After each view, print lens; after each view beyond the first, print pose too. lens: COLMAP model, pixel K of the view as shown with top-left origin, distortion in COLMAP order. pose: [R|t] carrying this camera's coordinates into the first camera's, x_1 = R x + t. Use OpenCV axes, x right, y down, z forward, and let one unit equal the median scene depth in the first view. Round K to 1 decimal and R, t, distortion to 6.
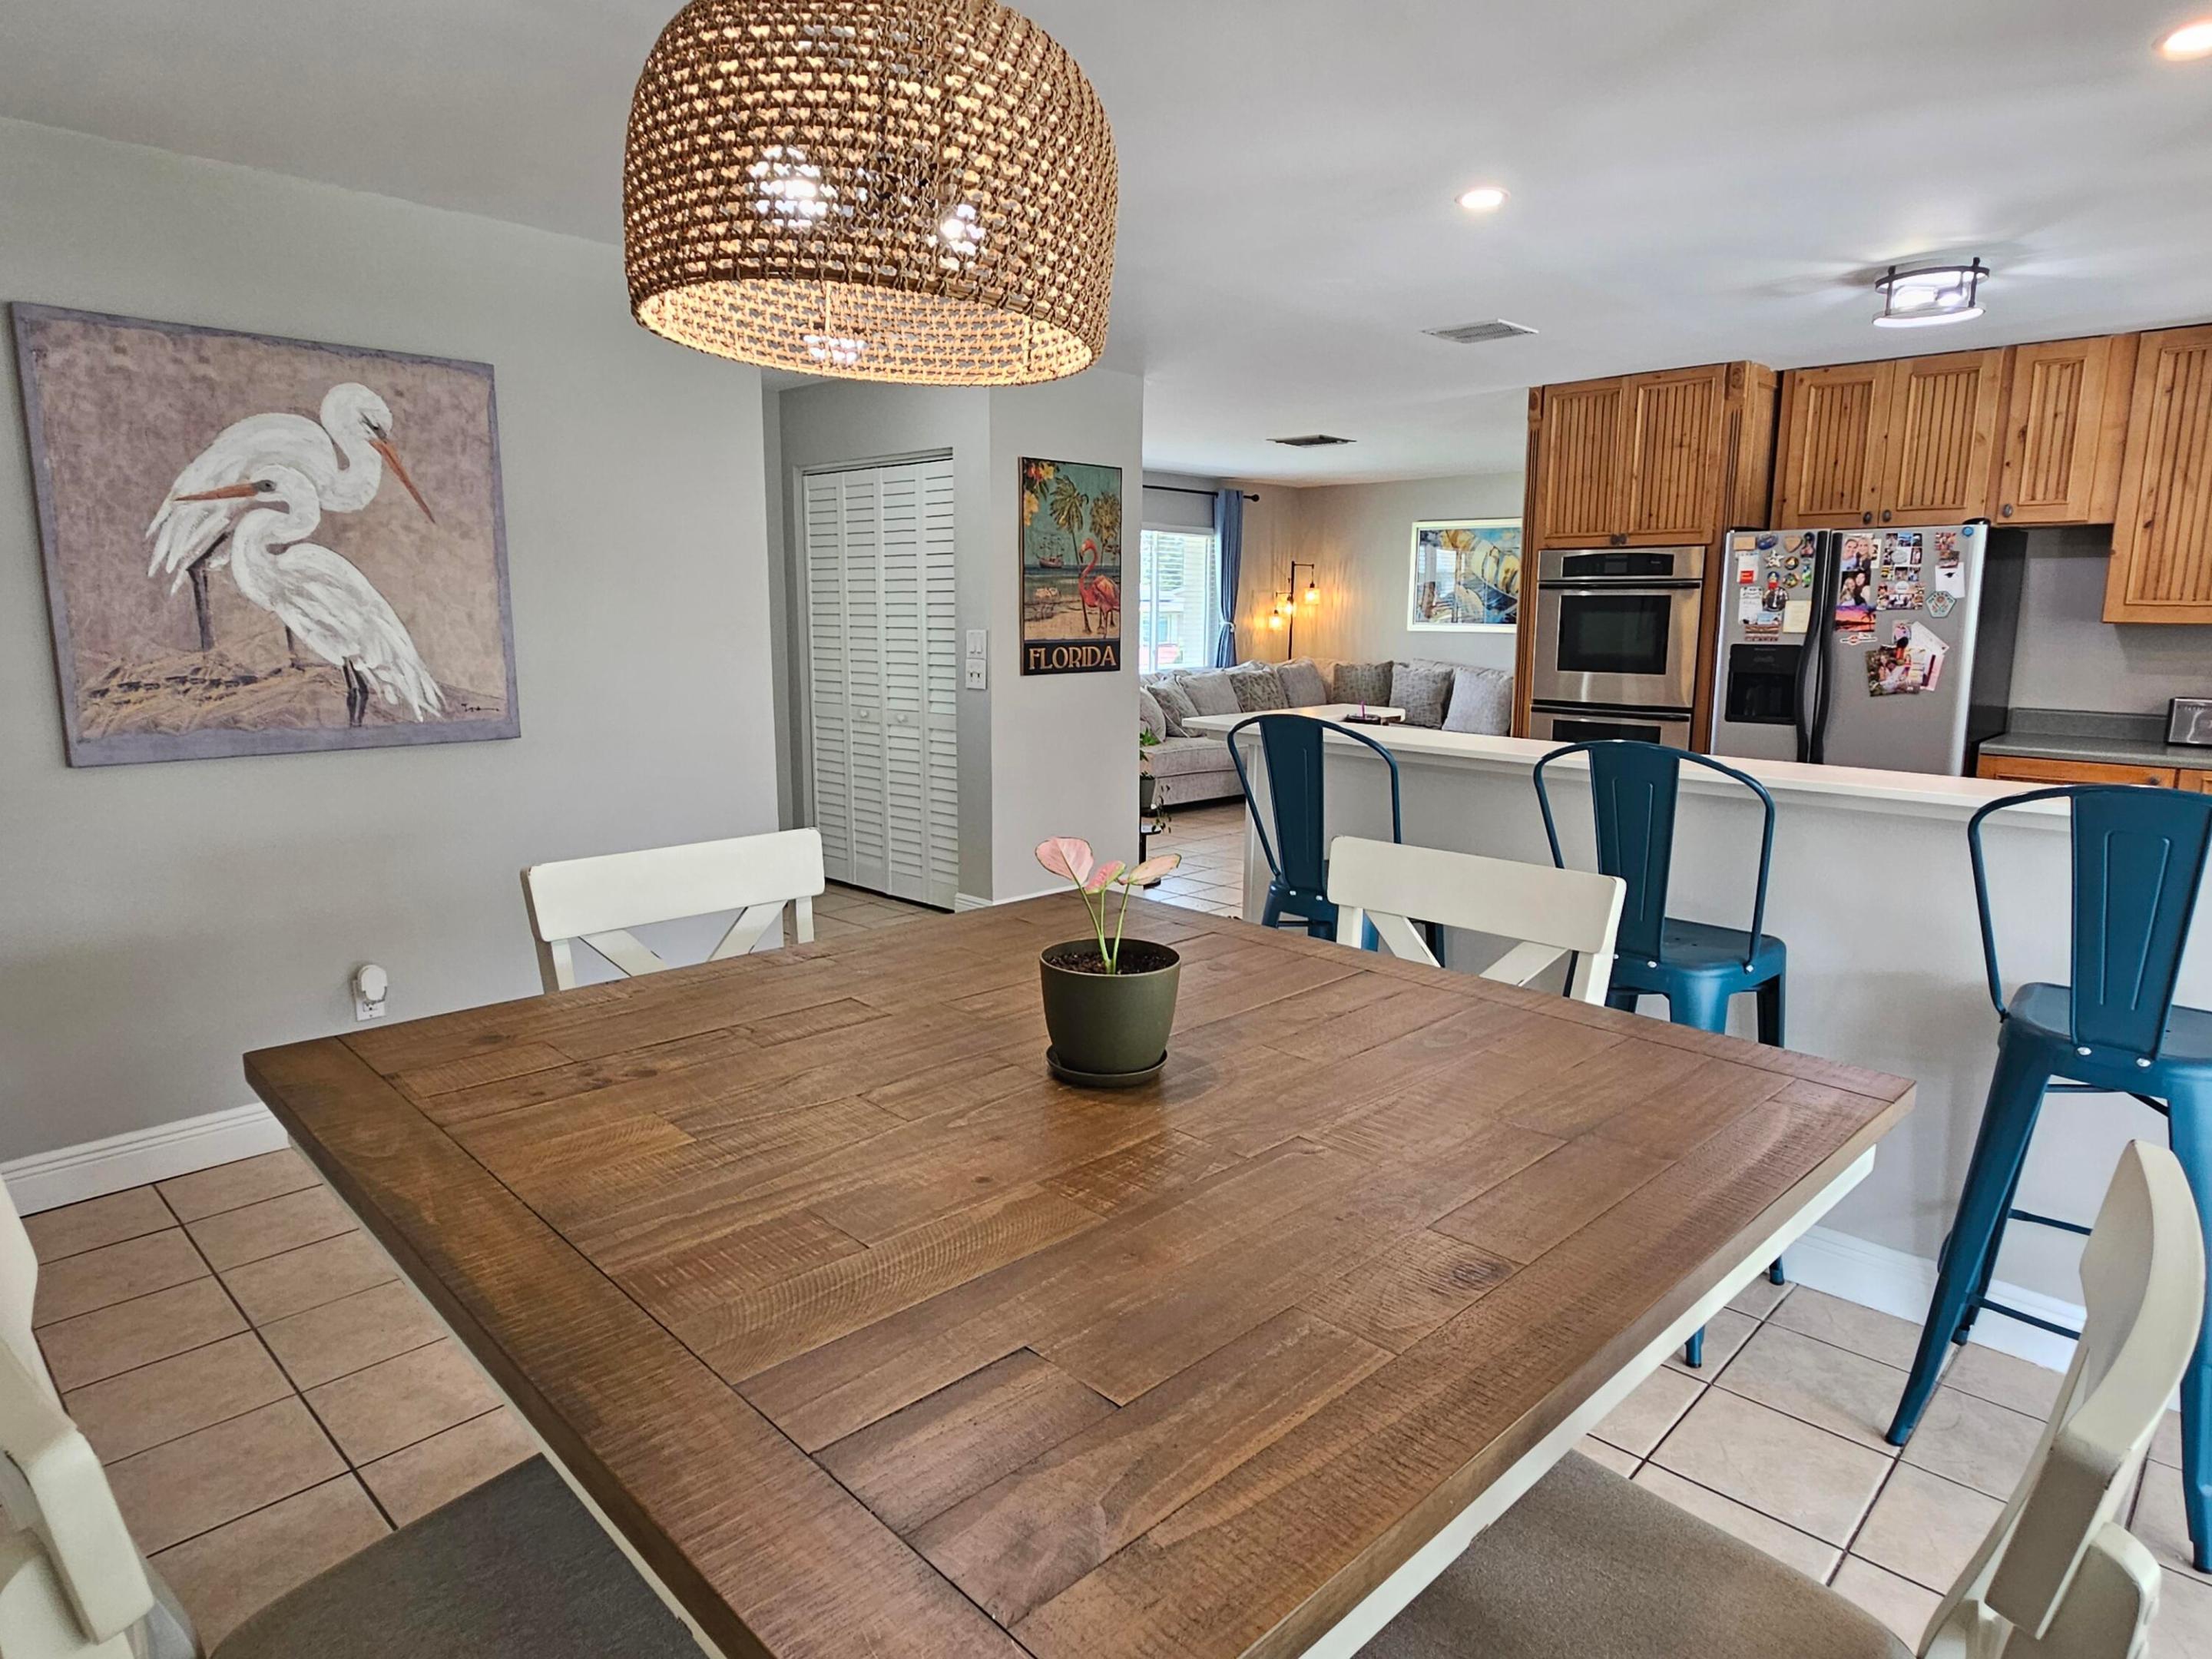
lens RADIAL K [[1307.0, 0, 1094.6], [0, 1307.0, 829.2], [0, 0, 1]] dist [-0.001191, -0.001756]
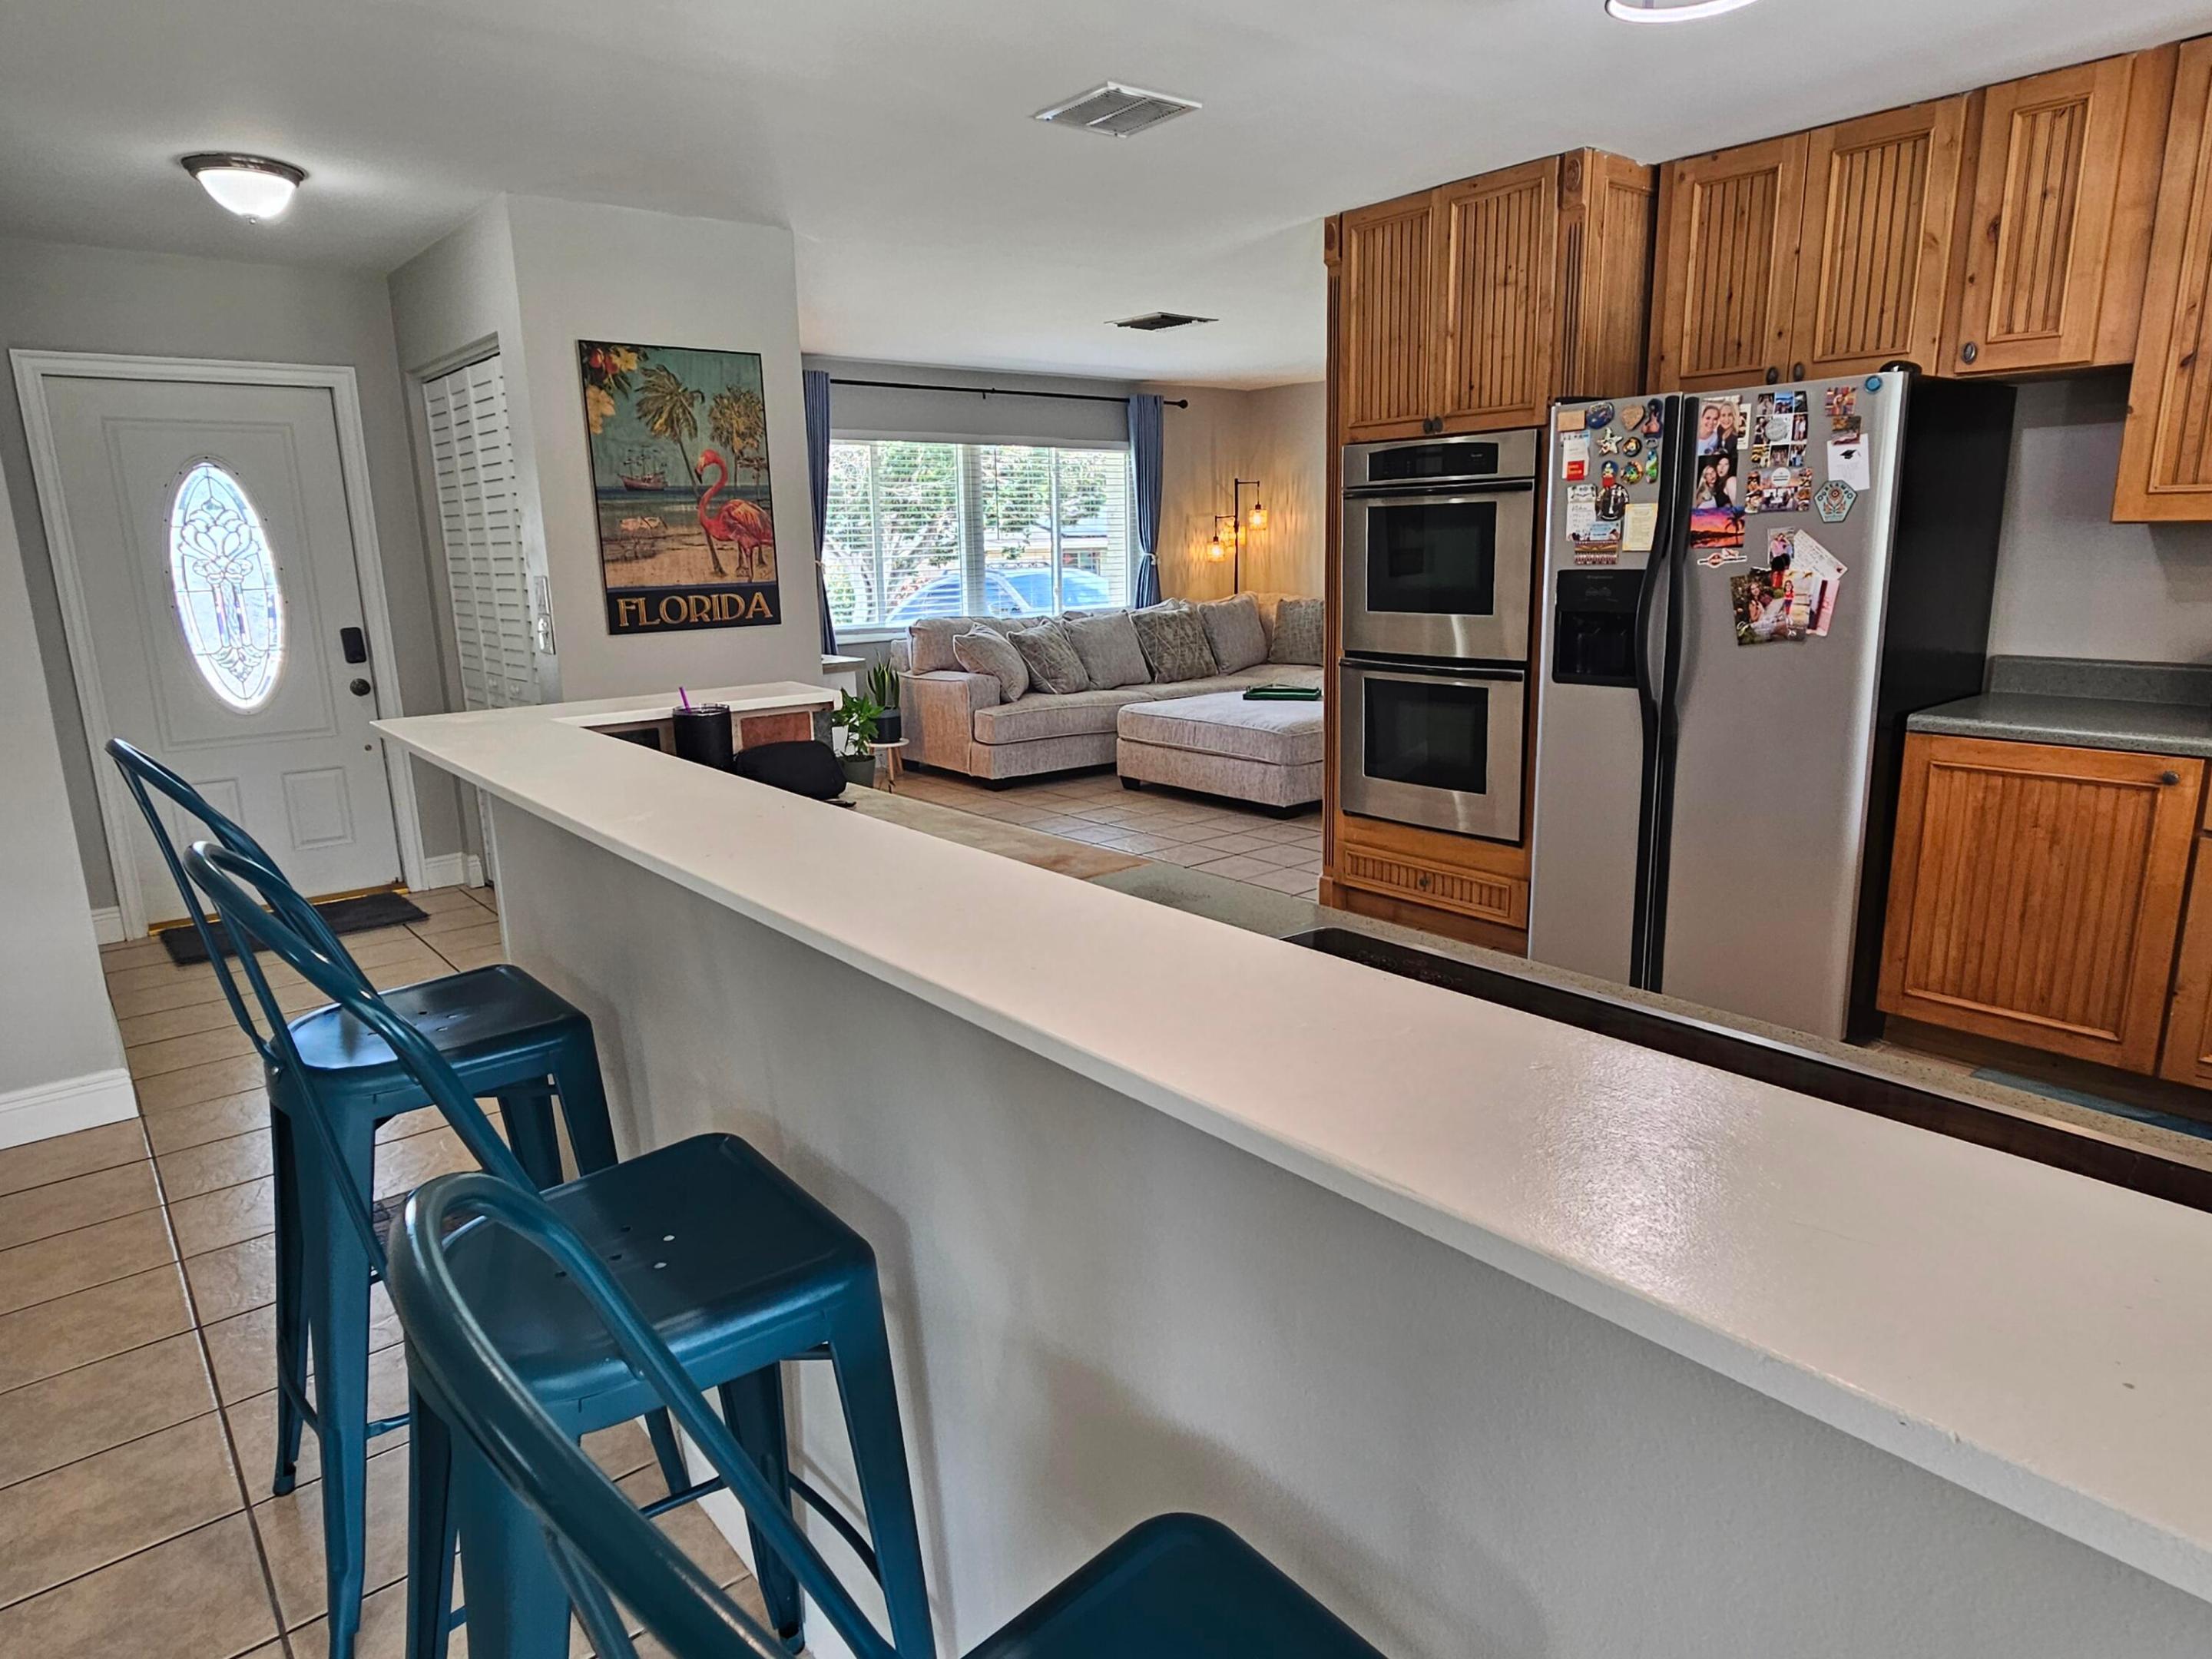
lens RADIAL K [[1307.0, 0, 1094.0], [0, 1307.0, 835.4], [0, 0, 1]] dist [-0.001191, -0.001756]
pose [[0.994022, -0.002812, -0.109144, 0.356594], [0.008661, 0.998549, 0.053149, -0.045397], [0.108836, -0.053776, 0.992604, 0.313542]]
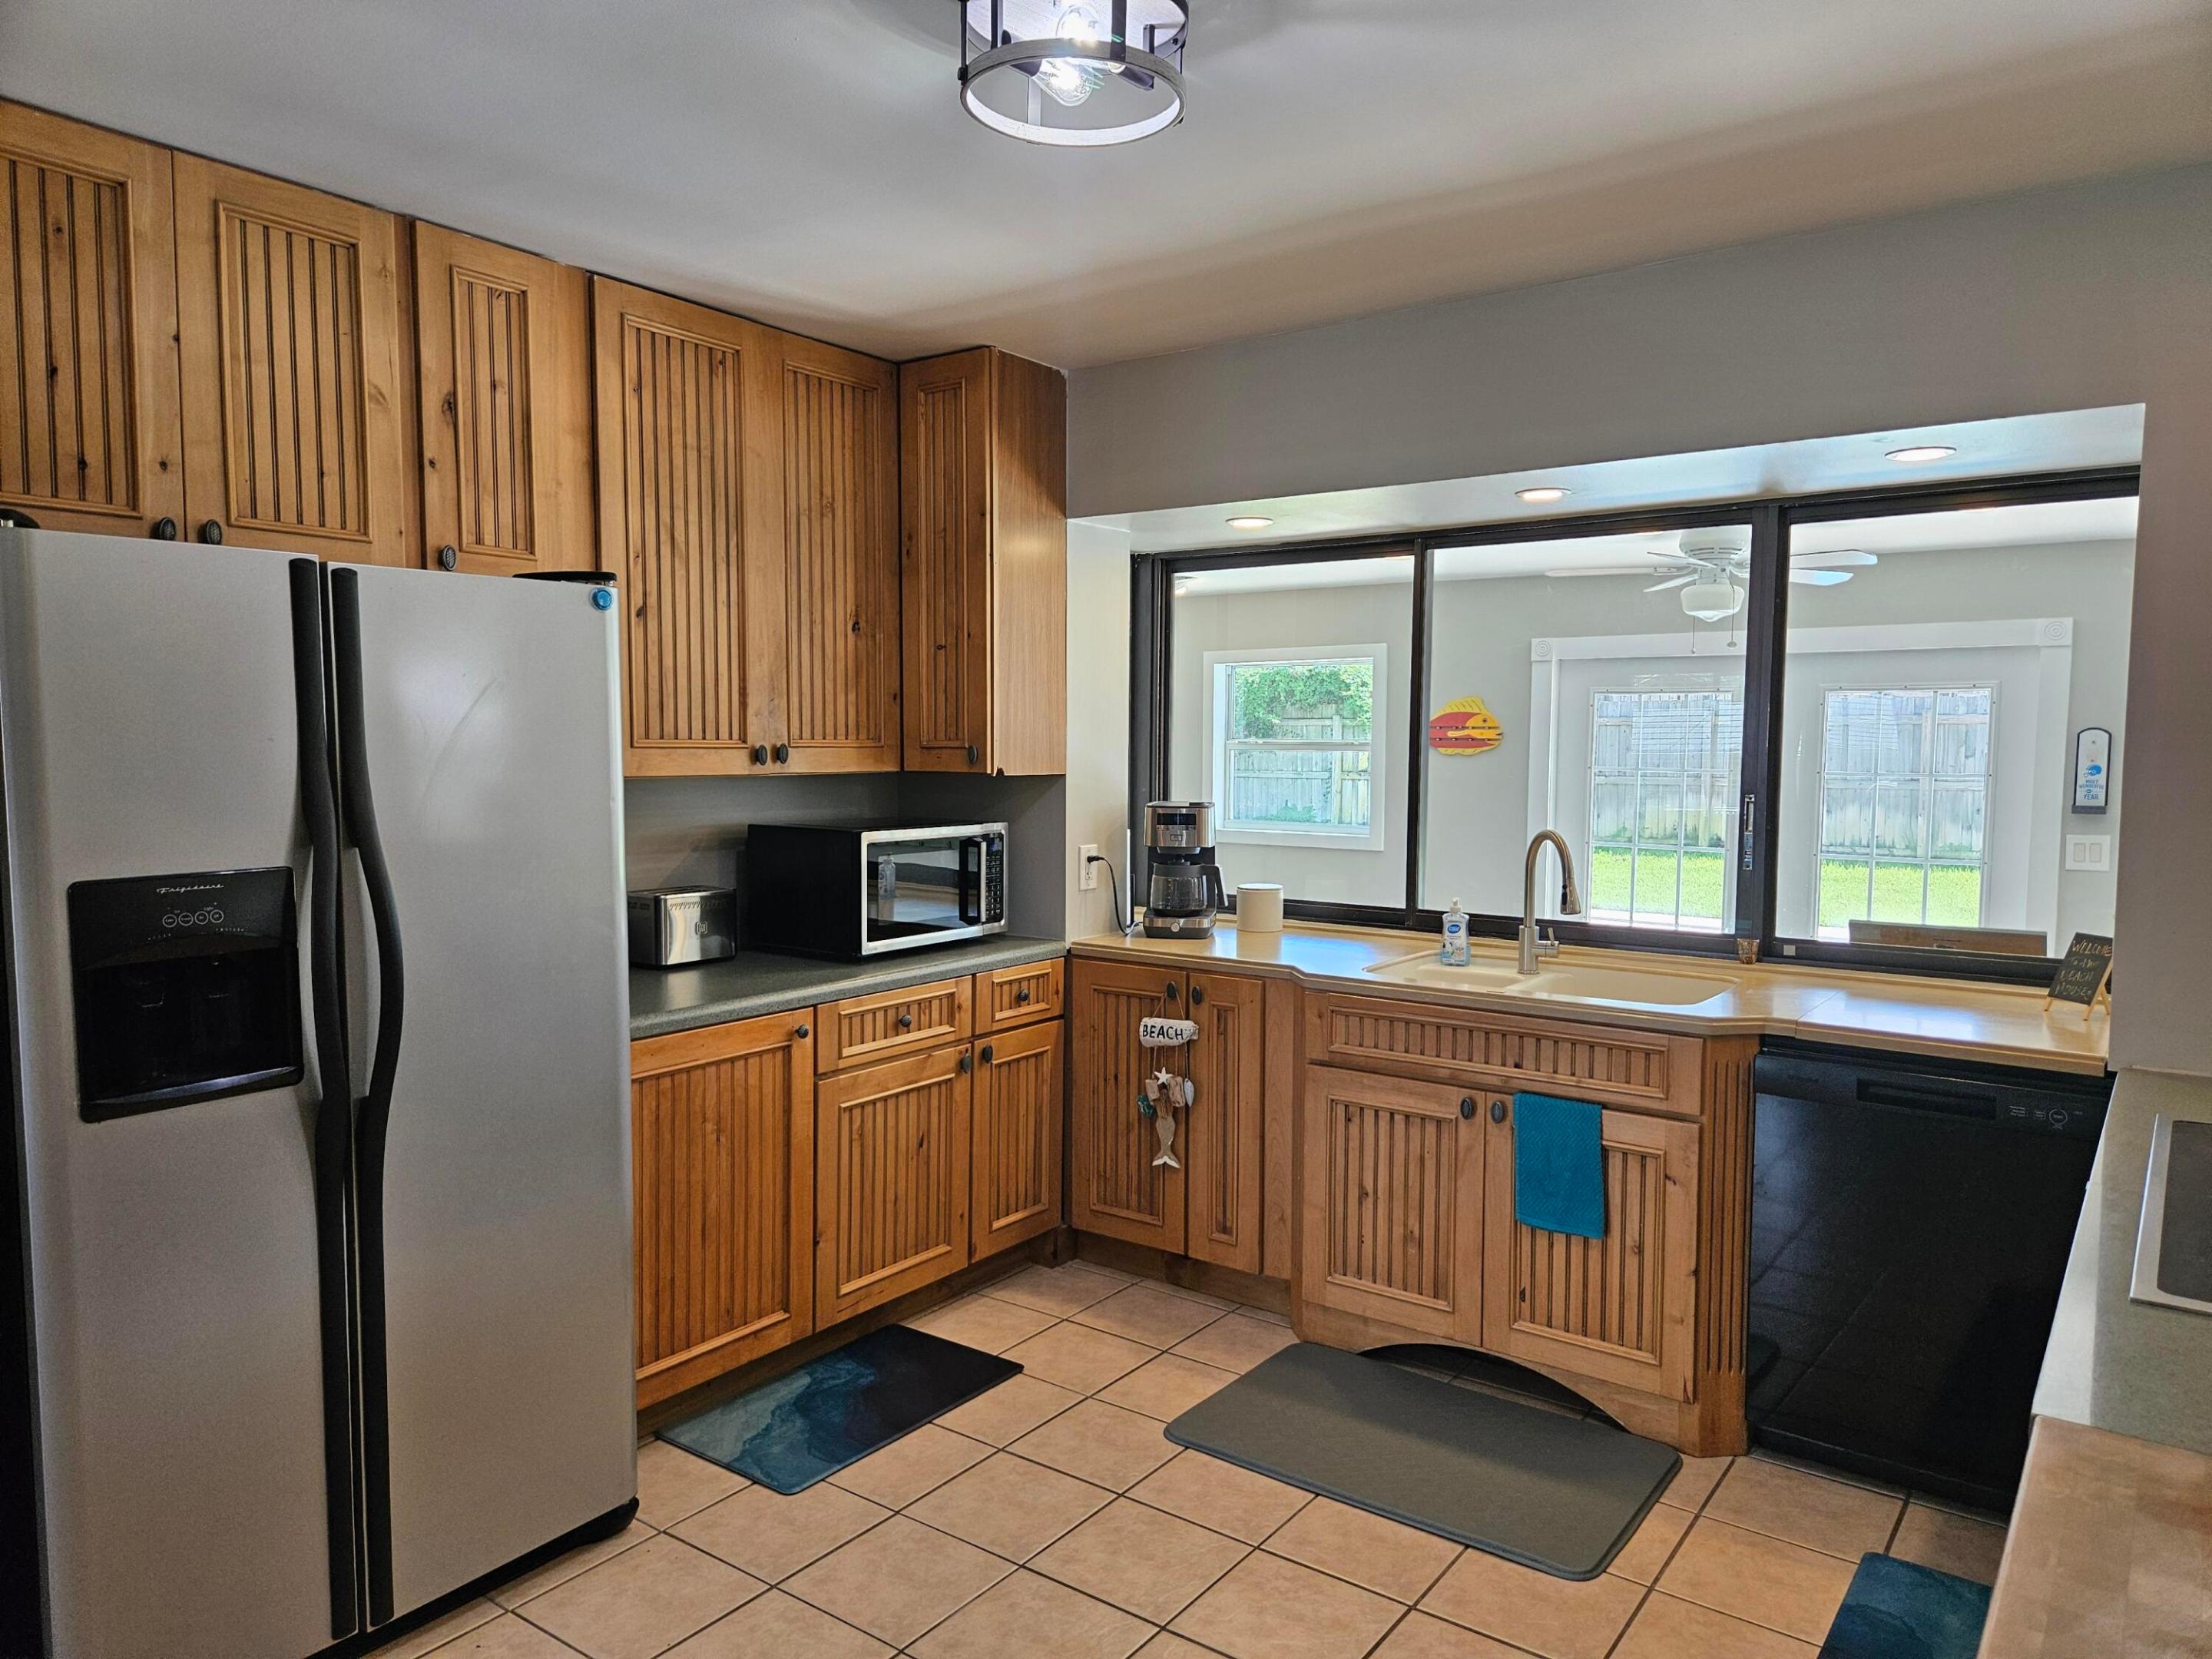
lens RADIAL K [[1499.5, 0, 1109.2], [0, 1499.5, 840.0], [0, 0, 1]] dist [0.060892, -0.046309]
pose [[-0.160540, -0.072825, 0.984339, 0.095494], [0.163748, 0.981490, 0.099321, -0.165376], [-0.973352, 0.177129, -0.145644, 0.909442]]
